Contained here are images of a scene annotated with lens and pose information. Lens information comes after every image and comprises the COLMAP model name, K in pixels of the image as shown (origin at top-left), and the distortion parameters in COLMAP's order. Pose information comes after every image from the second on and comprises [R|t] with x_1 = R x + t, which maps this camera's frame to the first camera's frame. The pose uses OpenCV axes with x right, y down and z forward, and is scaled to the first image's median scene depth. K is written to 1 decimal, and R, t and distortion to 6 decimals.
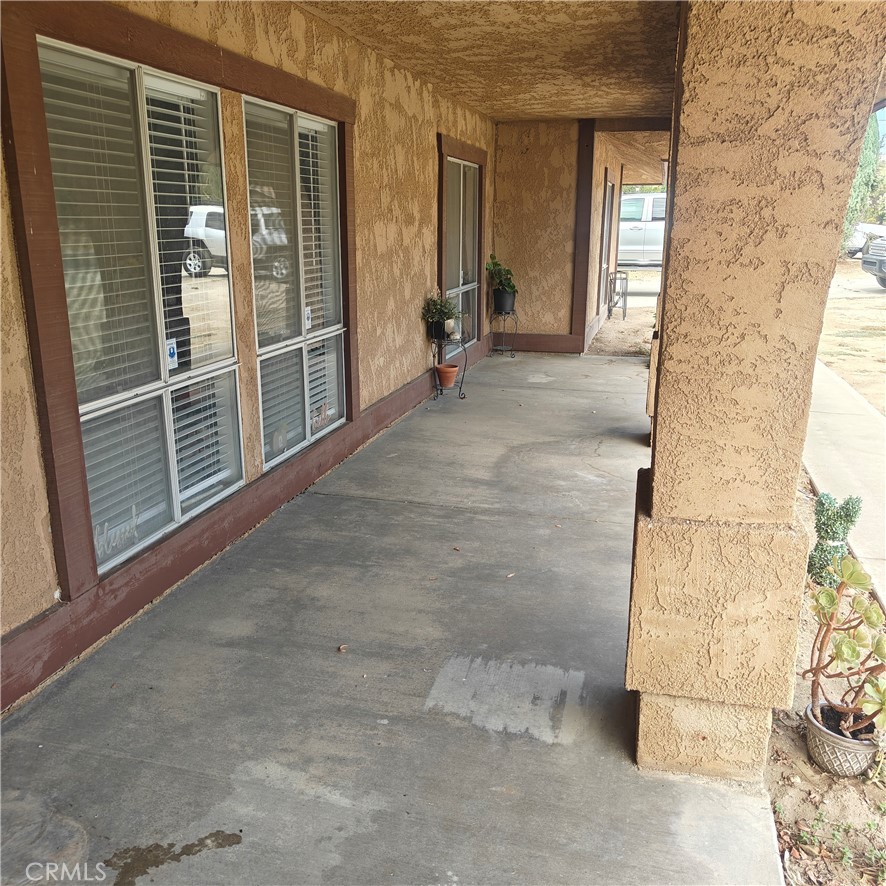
lens RADIAL K [[831.1, 0, 440.6], [0, 831.1, 440.2], [0, 0, 1]] dist [0.030734, 0.000000]
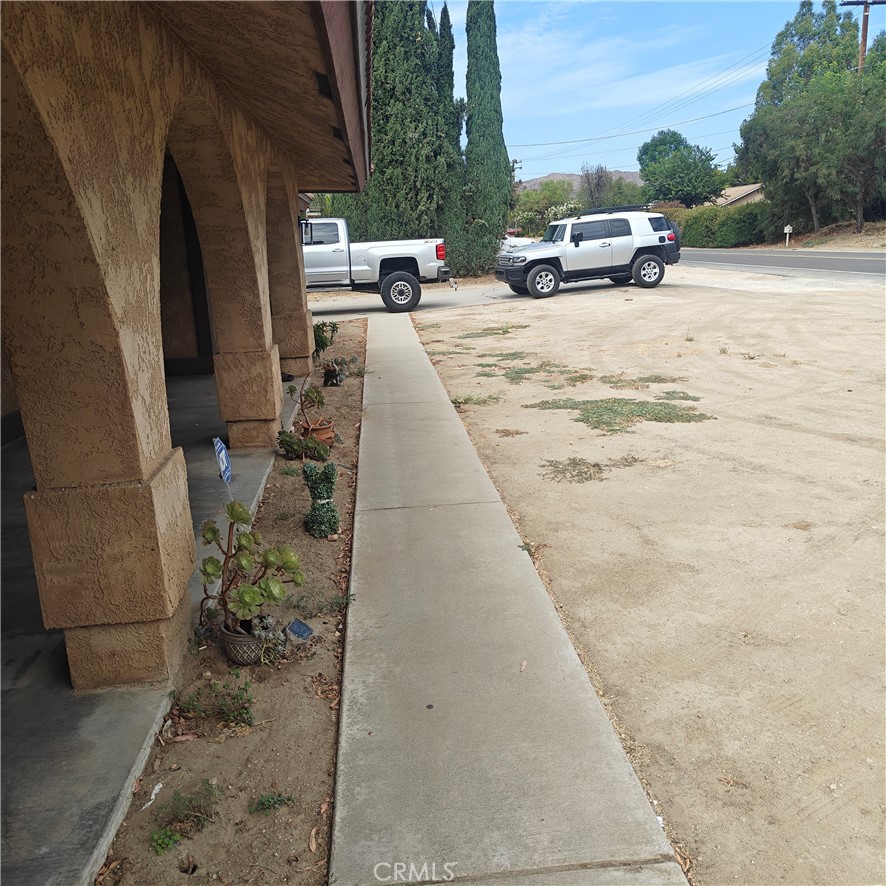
lens RADIAL K [[831.1, 0, 443.9], [0, 831.1, 446.8], [0, 0, 1]] dist [0.030734, 0.000000]
pose [[0.946613, -0.125274, 0.297037, 0.447479], [0.131209, 0.991355, -0.000047, 0.102851], [-0.294463, 0.039019, 0.954866, -0.395947]]
